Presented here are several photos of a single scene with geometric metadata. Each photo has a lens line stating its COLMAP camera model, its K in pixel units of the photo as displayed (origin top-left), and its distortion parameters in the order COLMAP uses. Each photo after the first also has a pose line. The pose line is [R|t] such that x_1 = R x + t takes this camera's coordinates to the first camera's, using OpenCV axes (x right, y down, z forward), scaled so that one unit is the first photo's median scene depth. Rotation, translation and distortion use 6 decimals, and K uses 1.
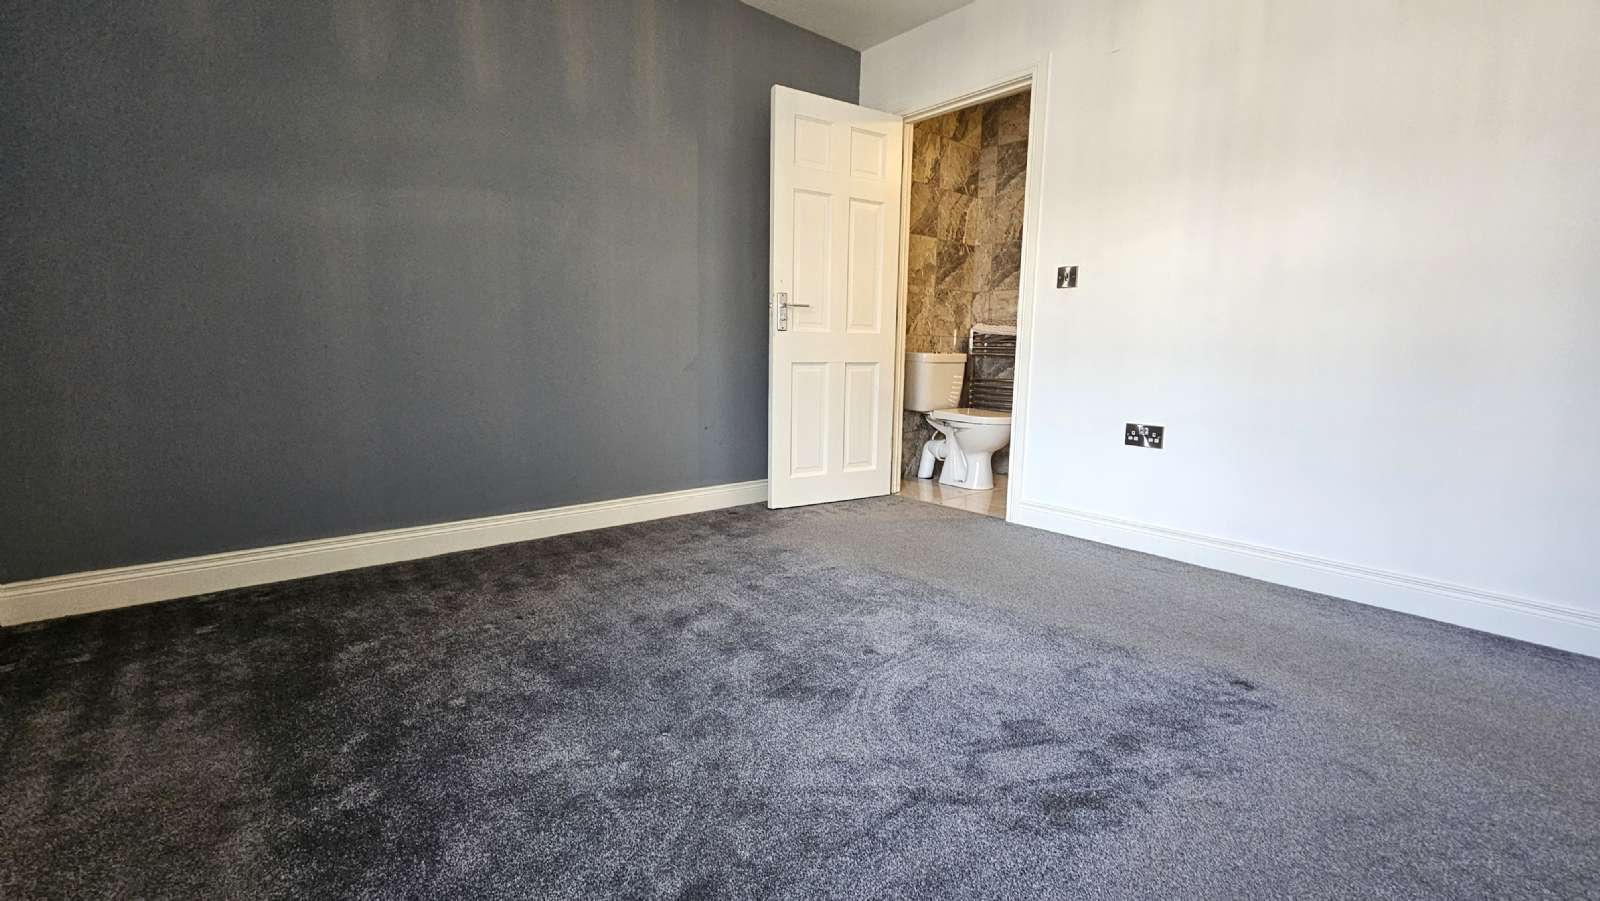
lens RADIAL K [[675.6, 0, 798.5], [0, 675.6, 446.8], [0, 0, 1]] dist [0.002131, -0.001064]
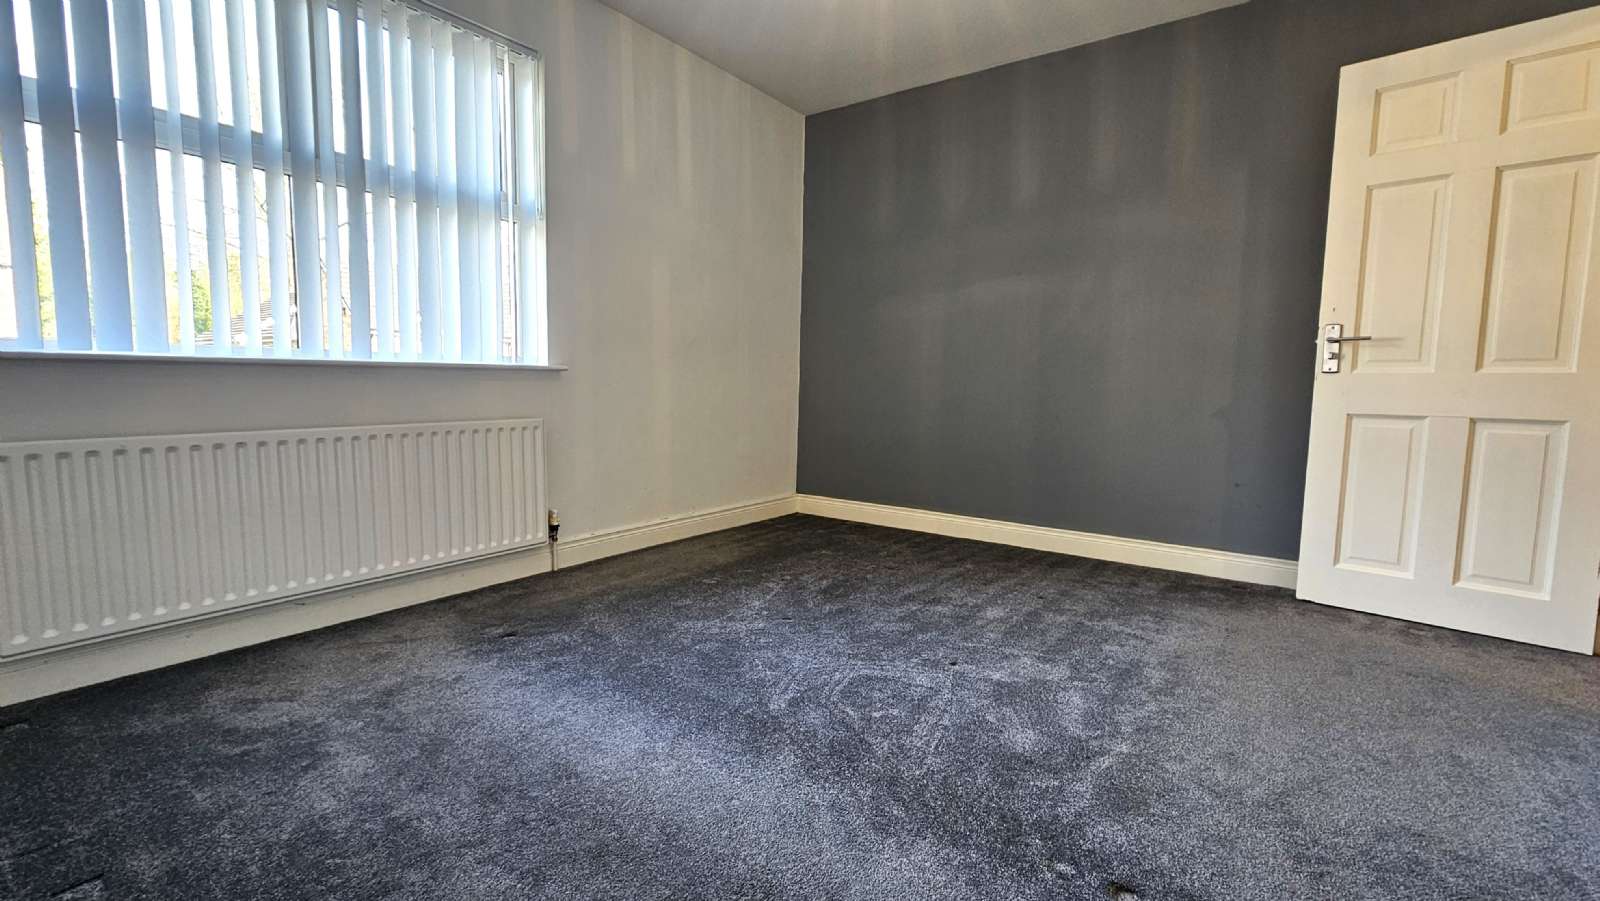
lens RADIAL K [[675.6, 0, 798.5], [0, 675.6, 446.8], [0, 0, 1]] dist [0.002131, -0.001064]
pose [[0.246067, 0.080870, -0.965873, 0.741539], [-0.154970, 0.986976, 0.043157, -0.035096], [0.956784, 0.139062, 0.255395, 0.297534]]
